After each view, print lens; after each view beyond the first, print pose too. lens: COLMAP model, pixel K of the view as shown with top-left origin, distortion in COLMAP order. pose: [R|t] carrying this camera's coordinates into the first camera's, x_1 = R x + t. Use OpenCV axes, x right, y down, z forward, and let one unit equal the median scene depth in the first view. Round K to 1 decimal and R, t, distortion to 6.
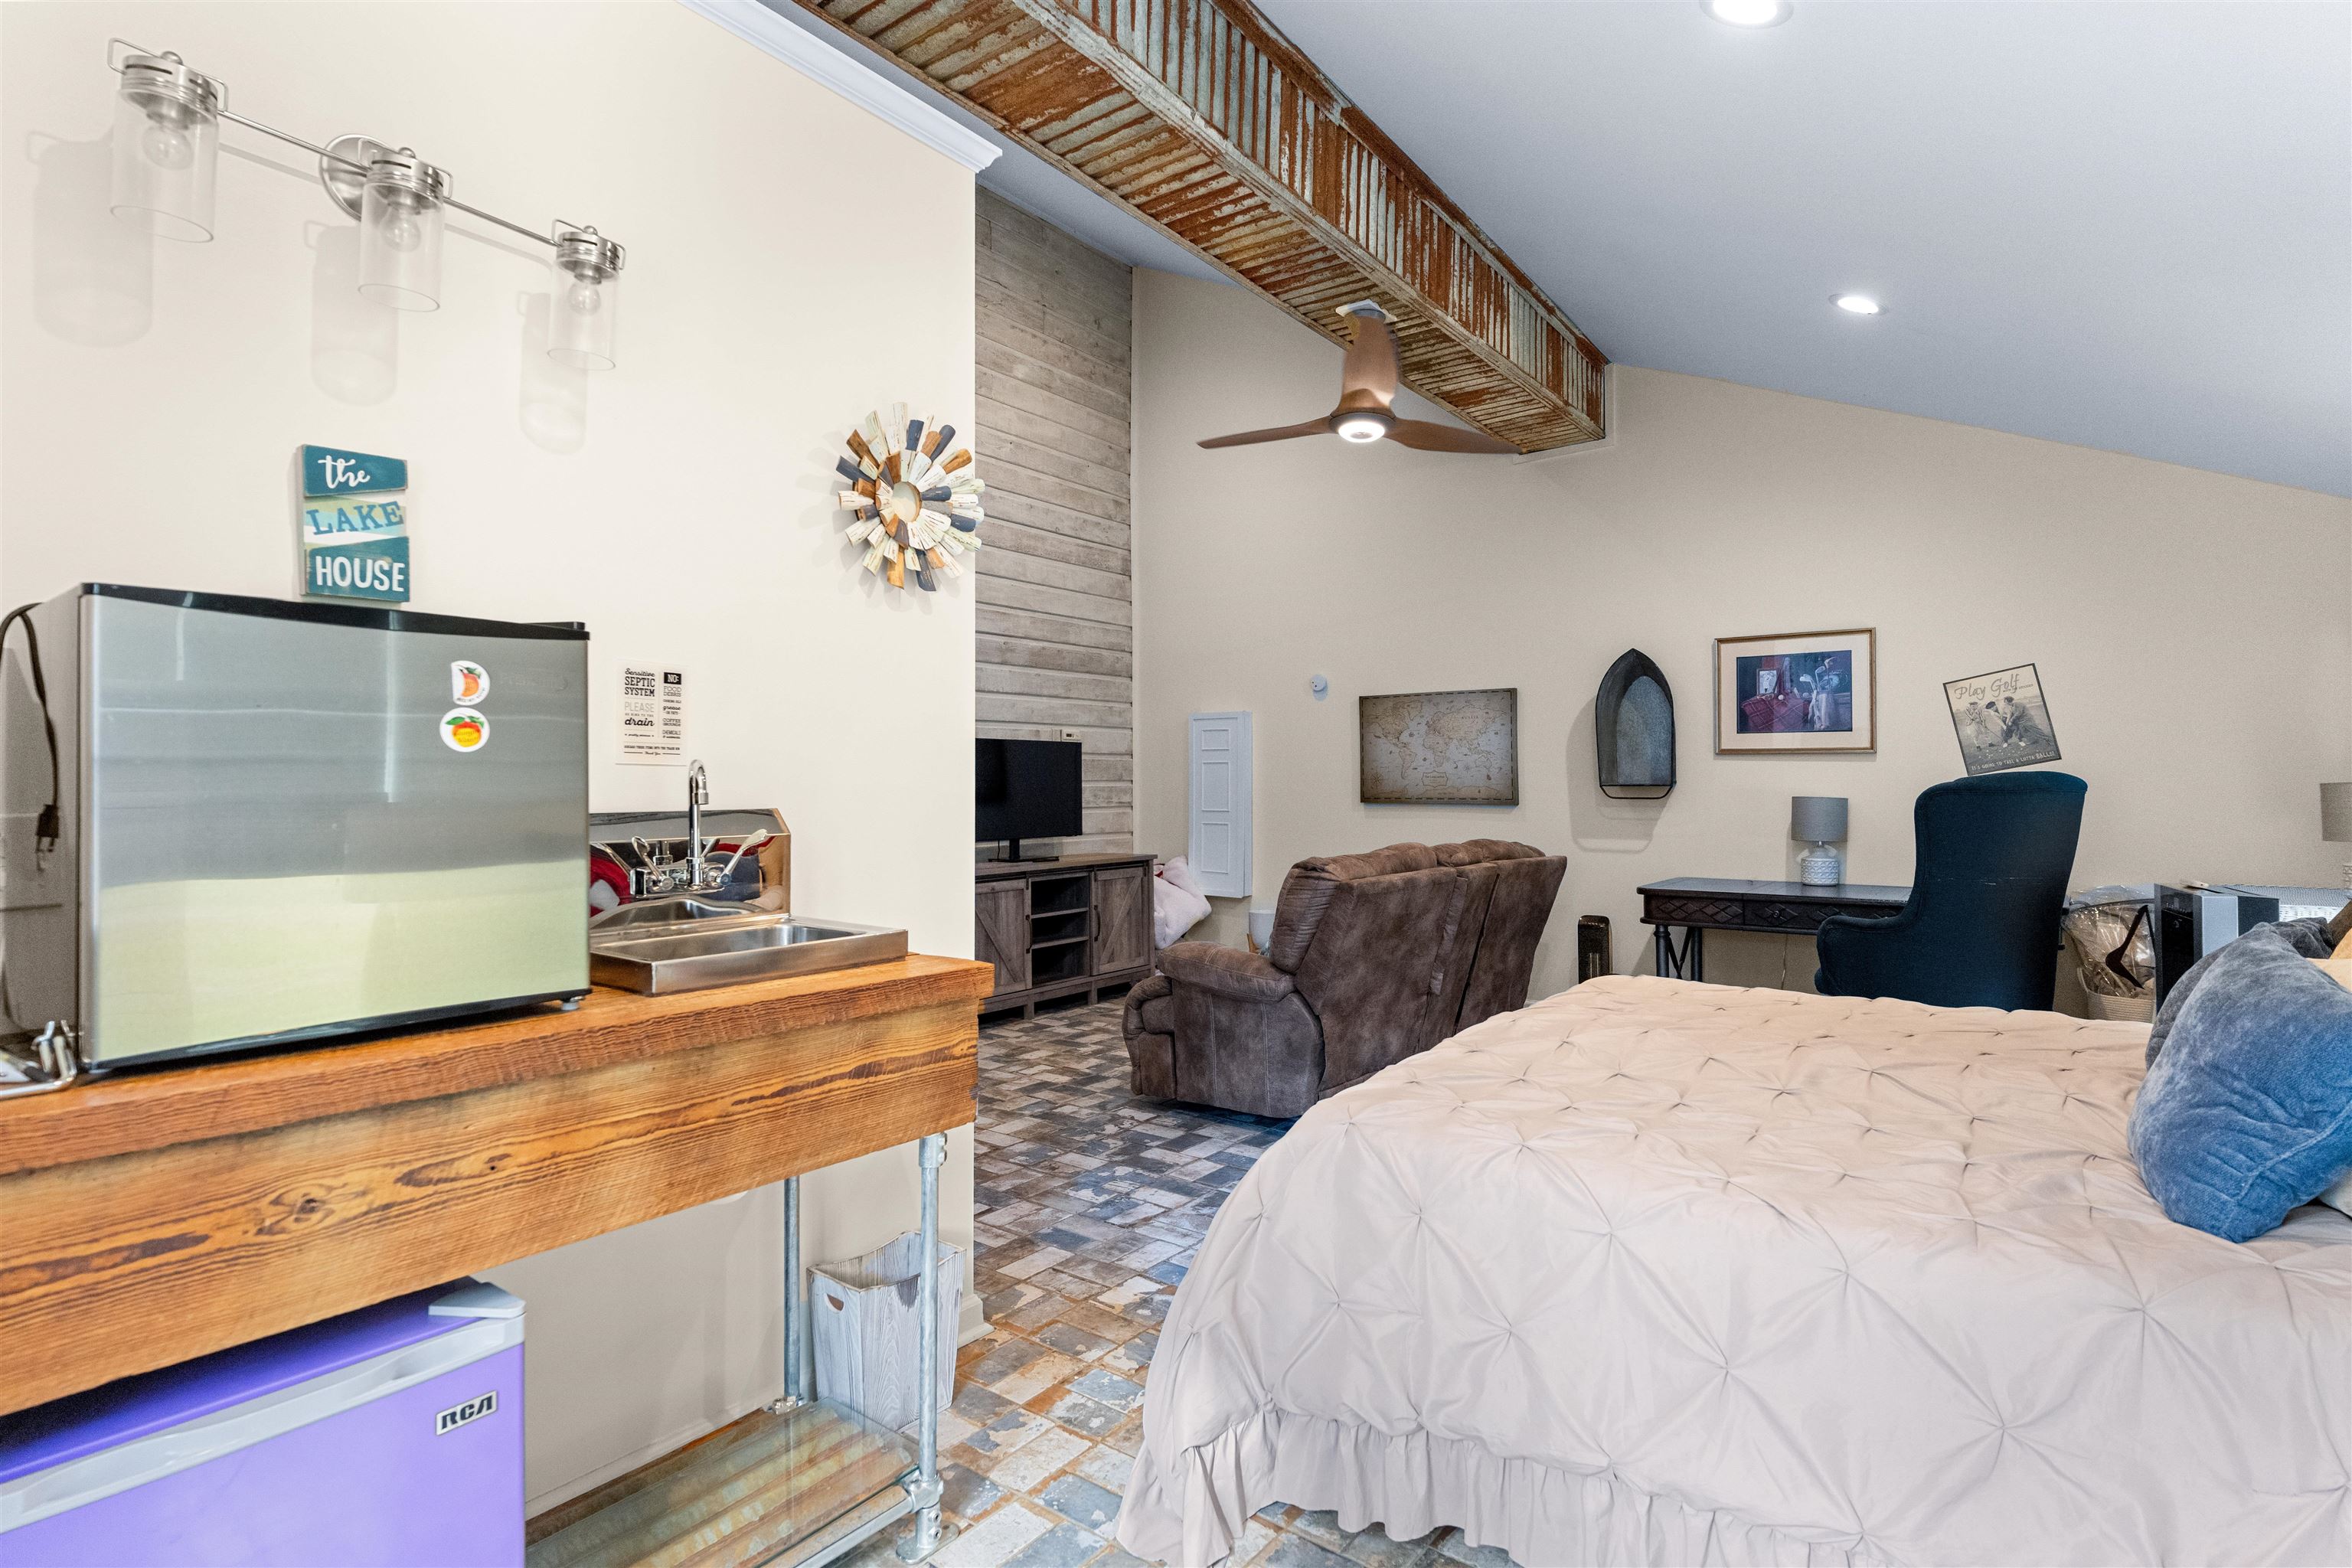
lens RADIAL K [[1127.7, 0, 1168.5], [0, 1127.7, 805.8], [0, 0, 1]] dist [0.003361, 0.000208]
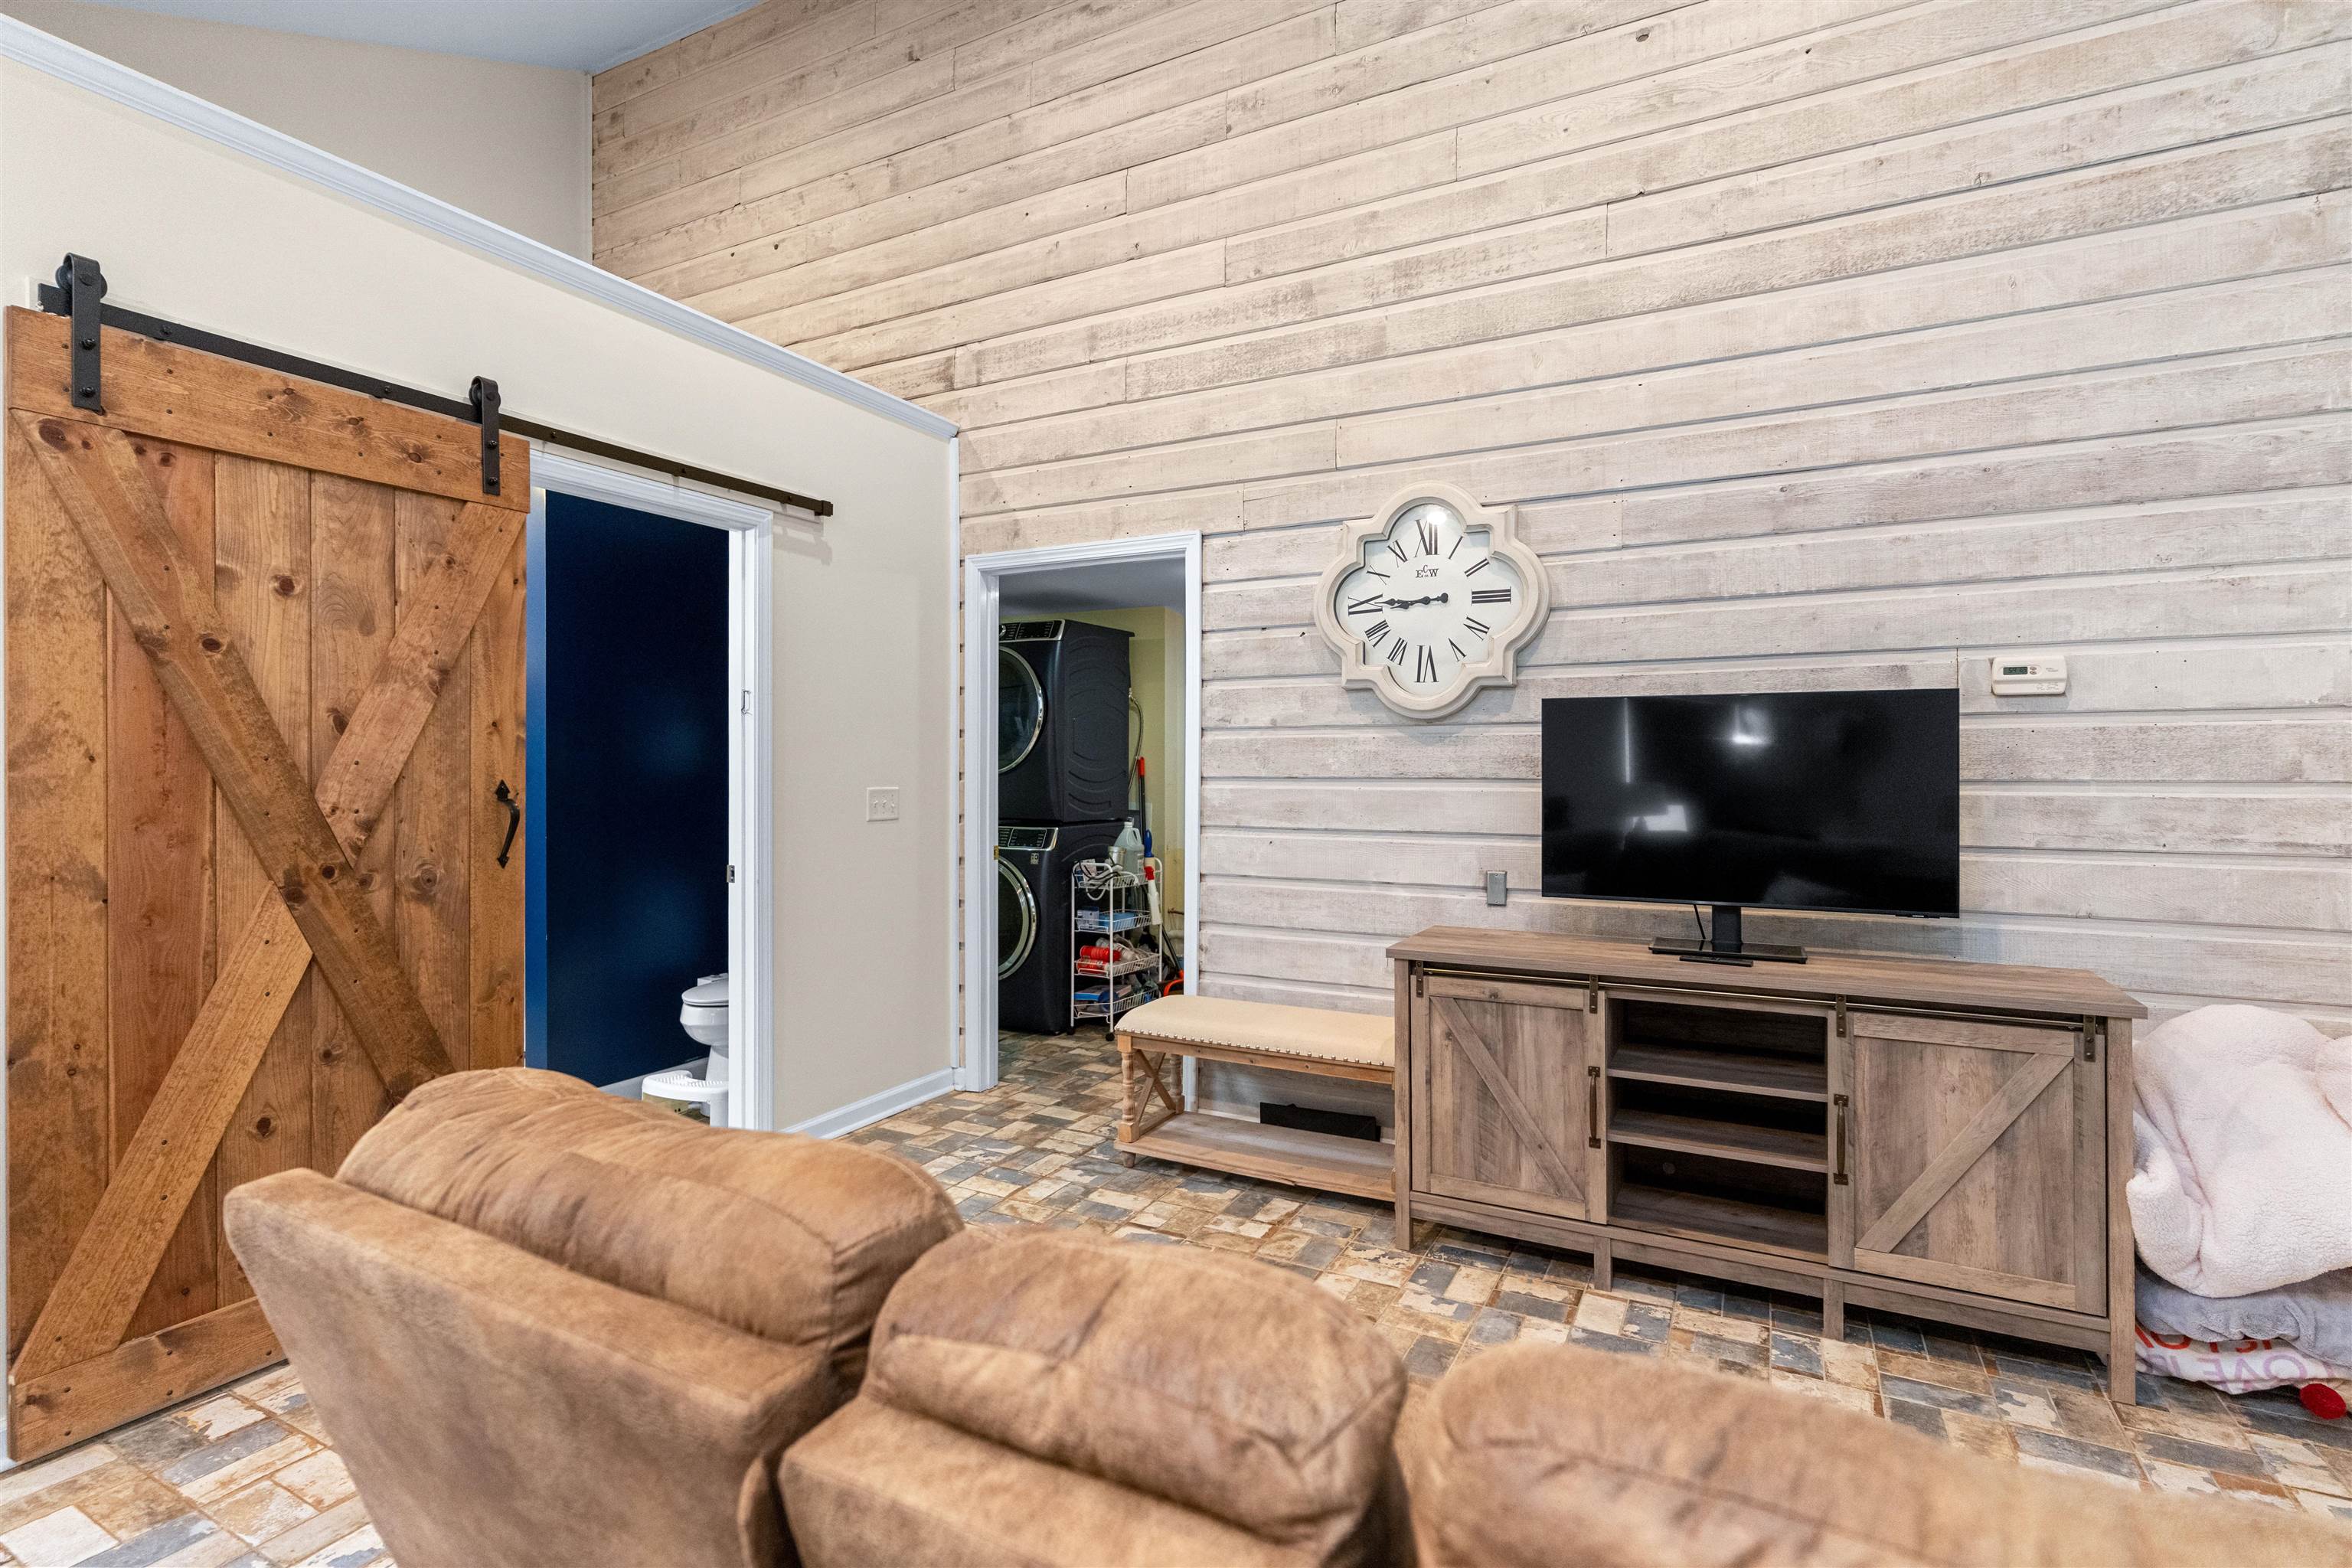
lens RADIAL K [[1117.7, 0, 1169.9], [0, 1117.7, 776.1], [0, 0, 1]] dist [0.002957, -0.000186]
pose [[0.171399, 0.023109, -0.984931, 0.281697], [-0.016889, 0.999647, 0.020515, -0.029566], [0.985057, 0.013119, 0.171729, 0.681506]]
